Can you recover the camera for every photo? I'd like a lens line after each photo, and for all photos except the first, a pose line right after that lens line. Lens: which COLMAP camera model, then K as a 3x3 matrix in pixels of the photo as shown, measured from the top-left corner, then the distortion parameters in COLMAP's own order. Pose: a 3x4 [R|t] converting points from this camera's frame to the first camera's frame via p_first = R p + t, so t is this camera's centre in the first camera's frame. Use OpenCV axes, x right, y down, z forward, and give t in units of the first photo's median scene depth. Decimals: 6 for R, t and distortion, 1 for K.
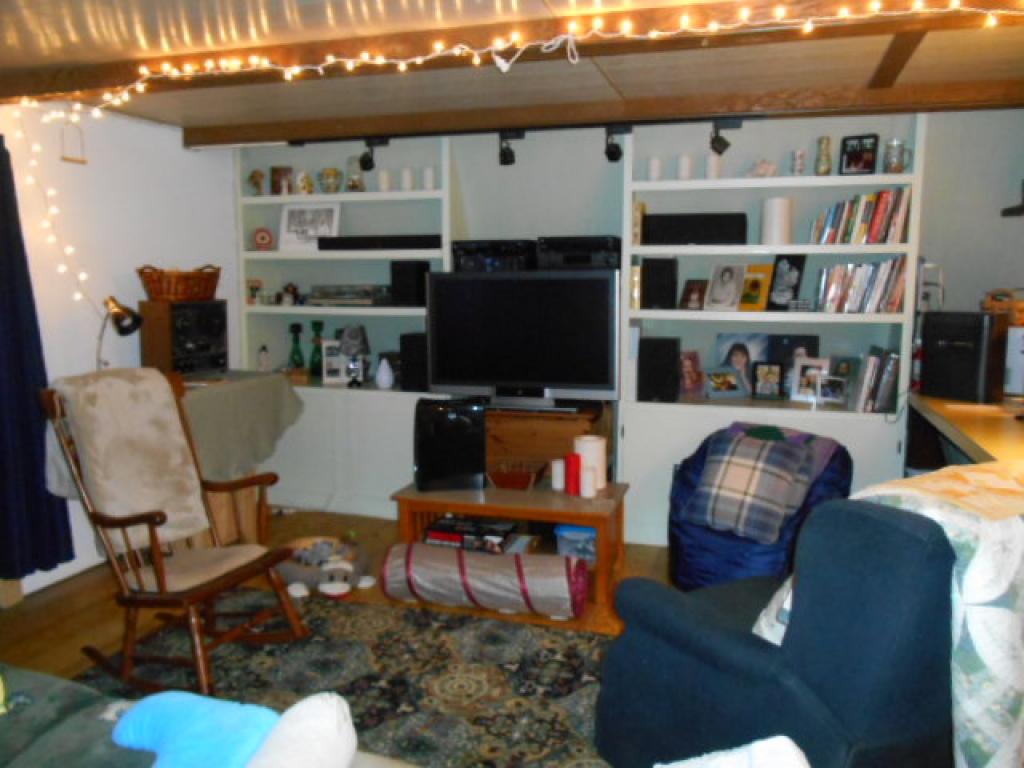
lens RADIAL K [[789.6, 0, 512.0], [0, 789.6, 384.0], [0, 0, 1]] dist [0.001992, 0.003648]
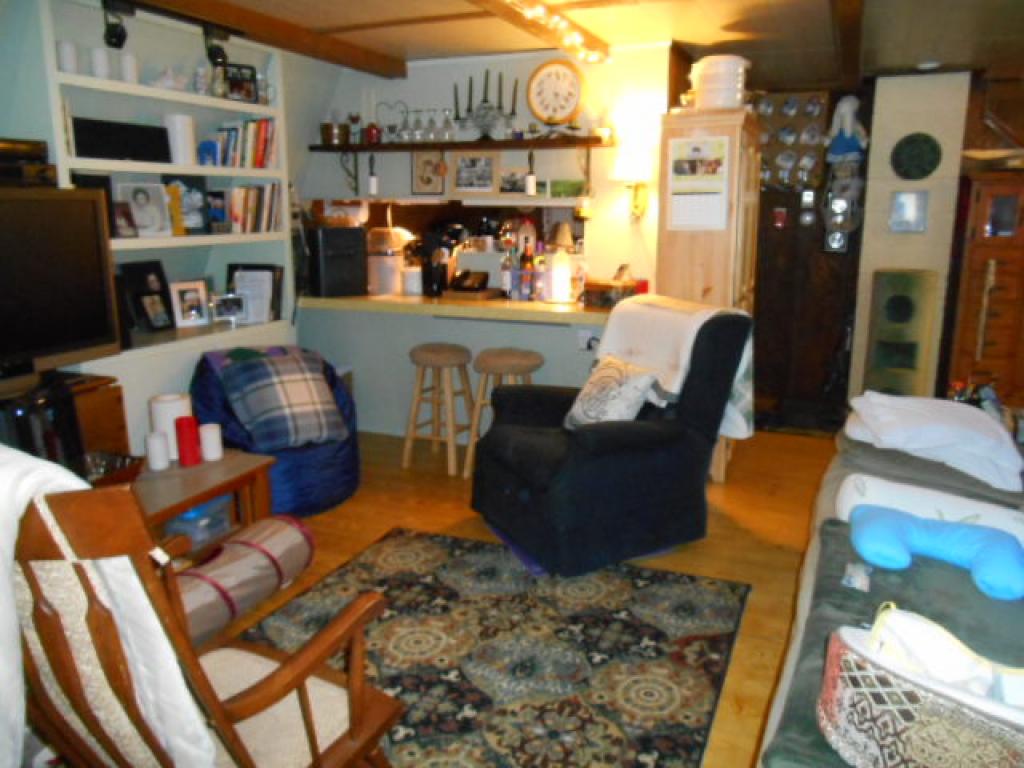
lens RADIAL K [[789.6, 0, 512.0], [0, 789.6, 384.0], [0, 0, 1]] dist [0.001992, 0.003648]
pose [[0.116672, -0.222435, 0.967941, -0.638103], [0.137833, 0.968793, 0.206016, -0.063942], [-0.983560, 0.109378, 0.143690, 0.522234]]
